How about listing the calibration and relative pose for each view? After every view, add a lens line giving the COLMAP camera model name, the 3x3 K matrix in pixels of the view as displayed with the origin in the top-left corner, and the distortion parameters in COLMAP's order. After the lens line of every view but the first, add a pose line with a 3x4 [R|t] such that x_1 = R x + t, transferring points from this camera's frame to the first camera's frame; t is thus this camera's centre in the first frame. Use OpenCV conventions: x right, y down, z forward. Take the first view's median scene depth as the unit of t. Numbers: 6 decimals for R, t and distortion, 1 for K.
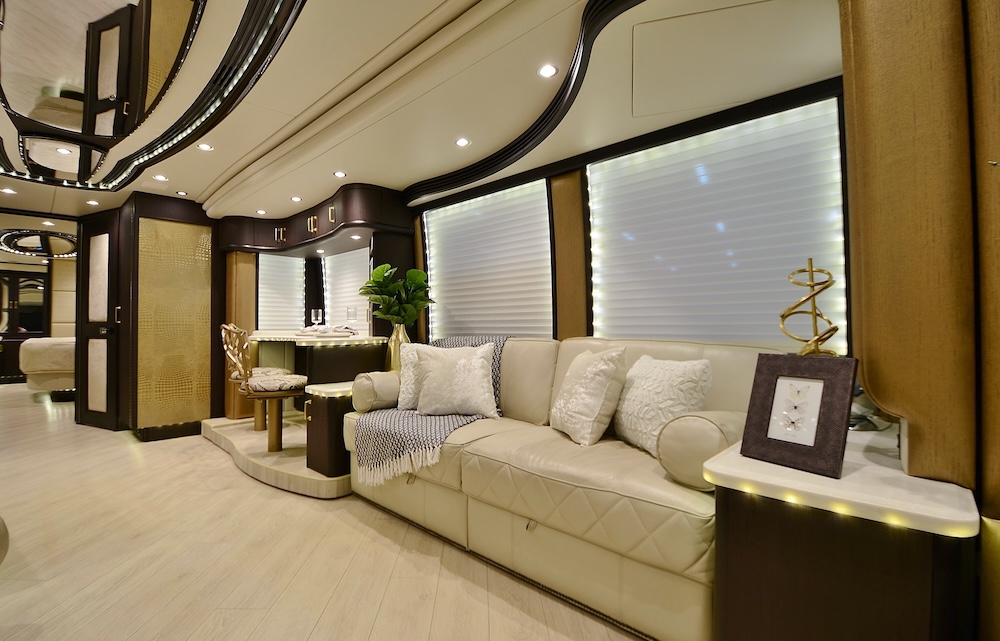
lens RADIAL K [[449.1, 0, 500.0], [0, 449.1, 320.5], [0, 0, 1]] dist [-0.041385, -0.000305]
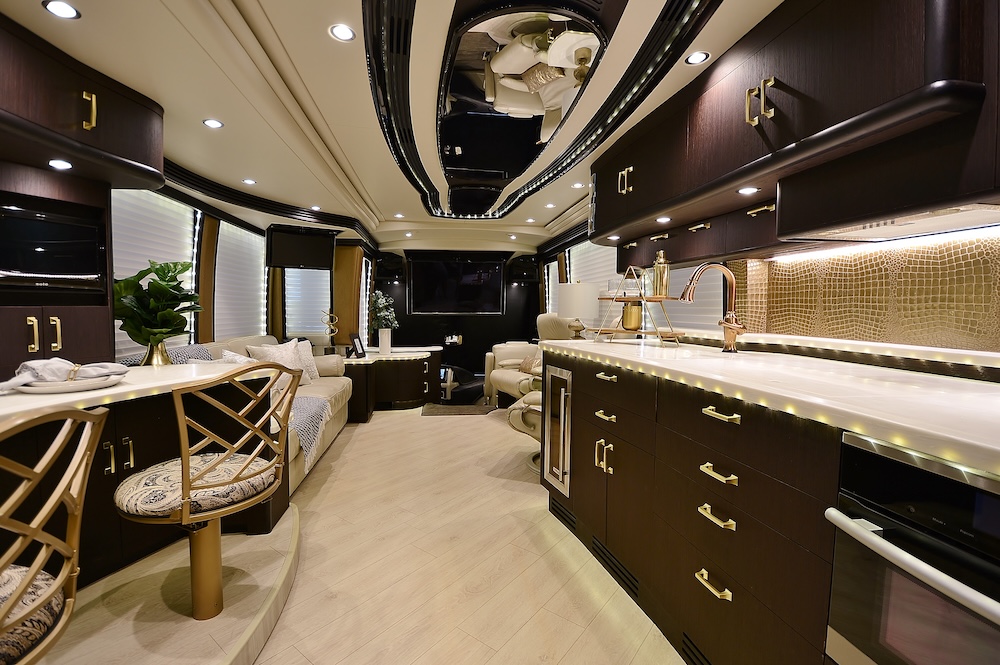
lens RADIAL K [[441.2, 0, 484.6], [0, 441.2, 330.3], [0, 0, 1]] dist [0.012679, -0.021011]
pose [[-0.756377, -0.042014, 0.652785, -1.167035], [-0.019010, 0.998926, 0.042265, -0.056854], [-0.653859, 0.019559, -0.756363, 1.292332]]
